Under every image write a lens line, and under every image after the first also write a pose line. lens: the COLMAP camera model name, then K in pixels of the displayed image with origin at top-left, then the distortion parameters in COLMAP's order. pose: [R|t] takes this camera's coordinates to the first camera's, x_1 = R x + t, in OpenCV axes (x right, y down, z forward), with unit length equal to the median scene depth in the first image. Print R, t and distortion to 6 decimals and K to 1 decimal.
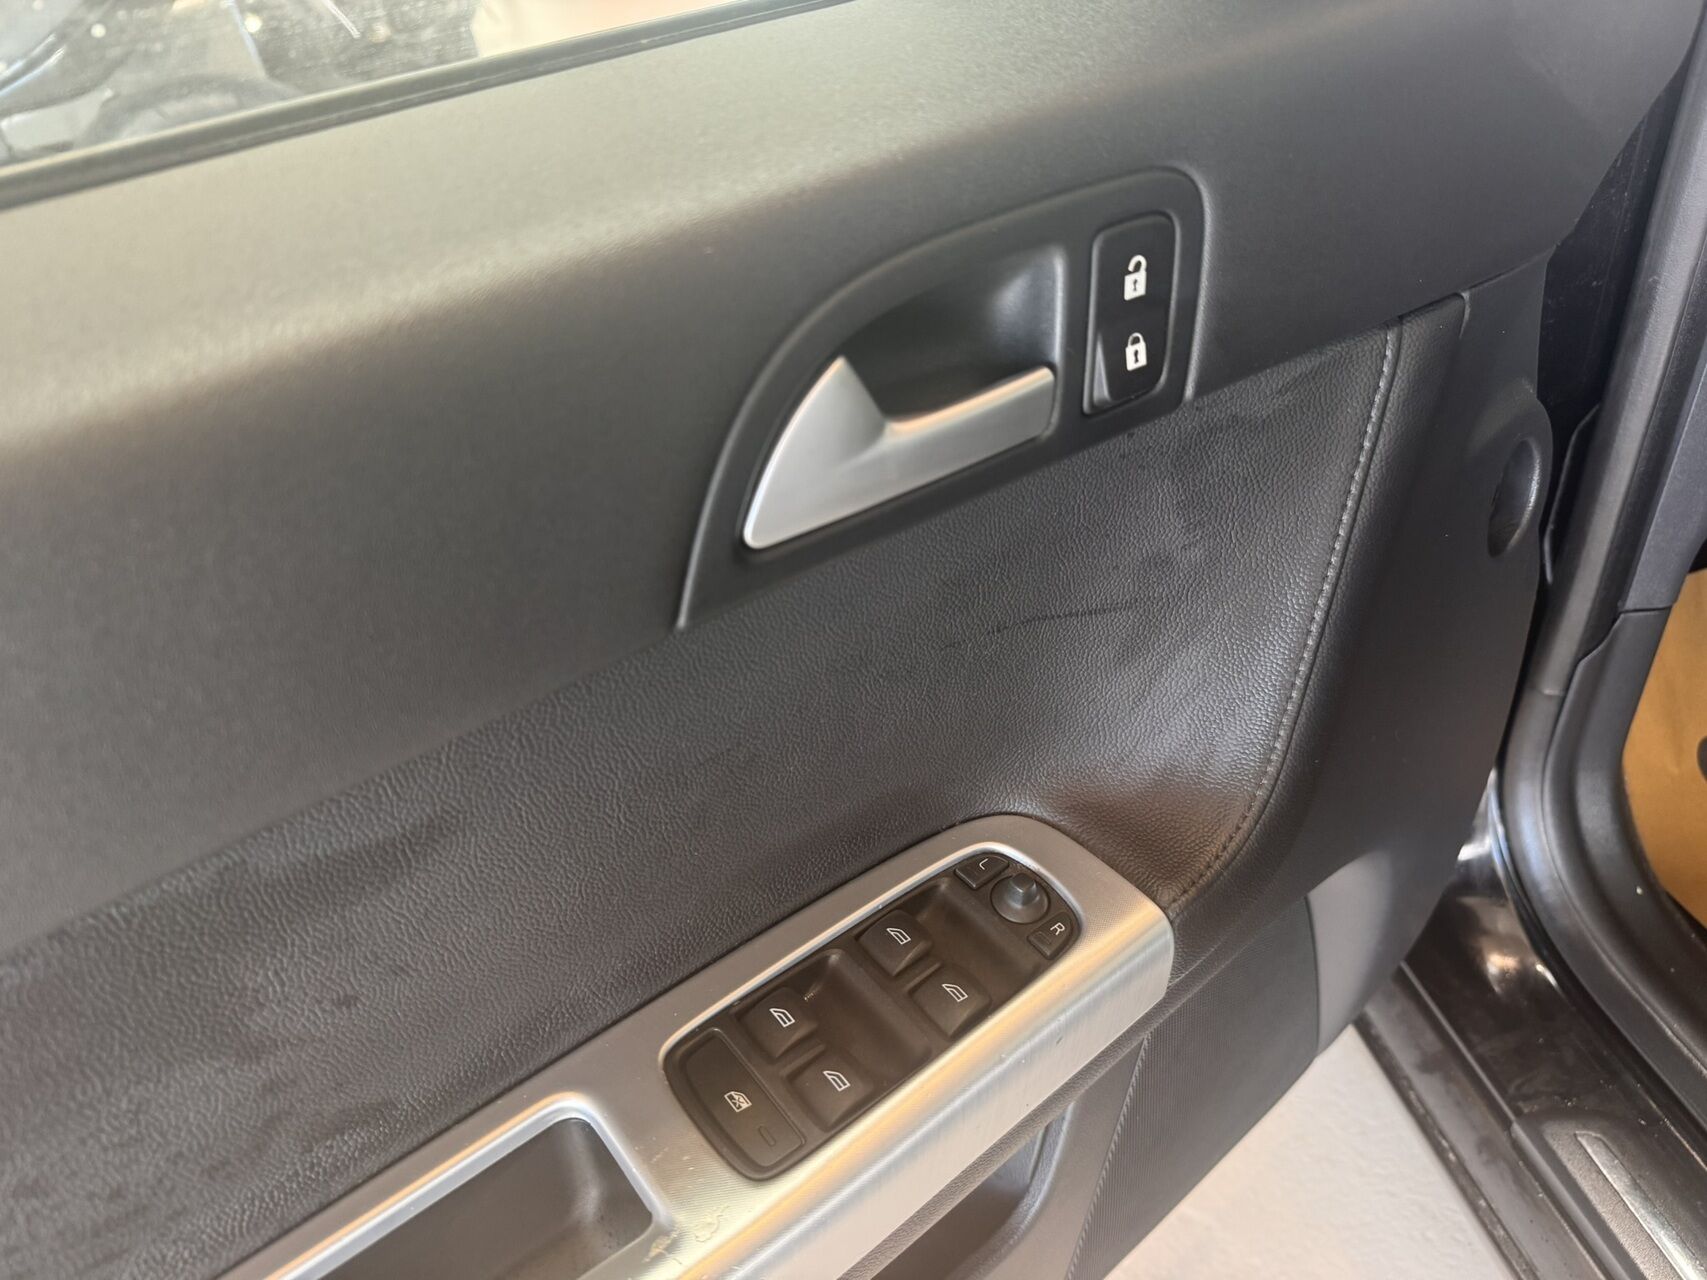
lens RADIAL K [[1239.1, 0, 853.5], [0, 1239.1, 640.0], [0, 0, 1]] dist [0.057179, -0.075498]
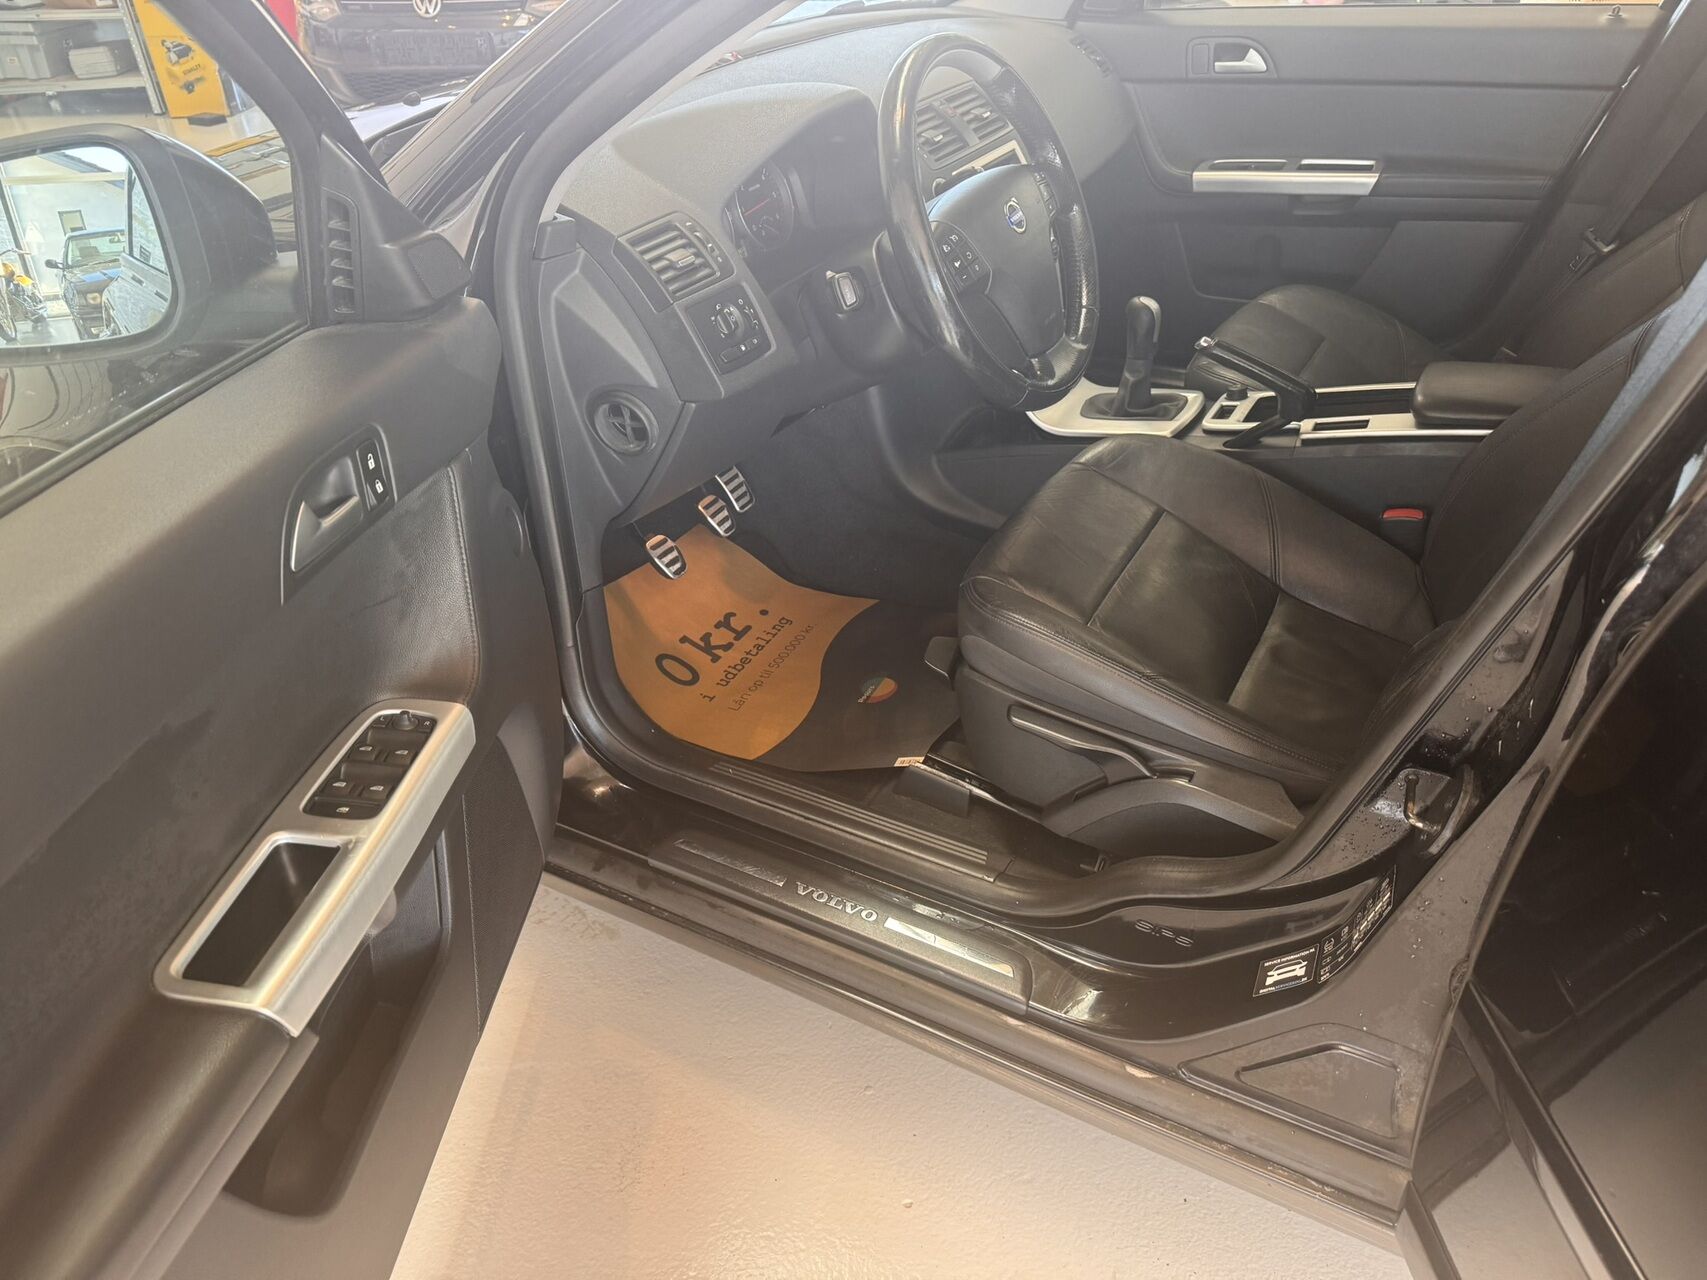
lens RADIAL K [[1239.1, 0, 853.5], [0, 1239.1, 640.0], [0, 0, 1]] dist [0.057179, -0.075498]
pose [[0.669768, -0.305328, 0.676894, -0.857053], [0.412779, 0.910828, 0.002416, 0.416434], [-0.617272, 0.277790, 0.736076, -1.312624]]
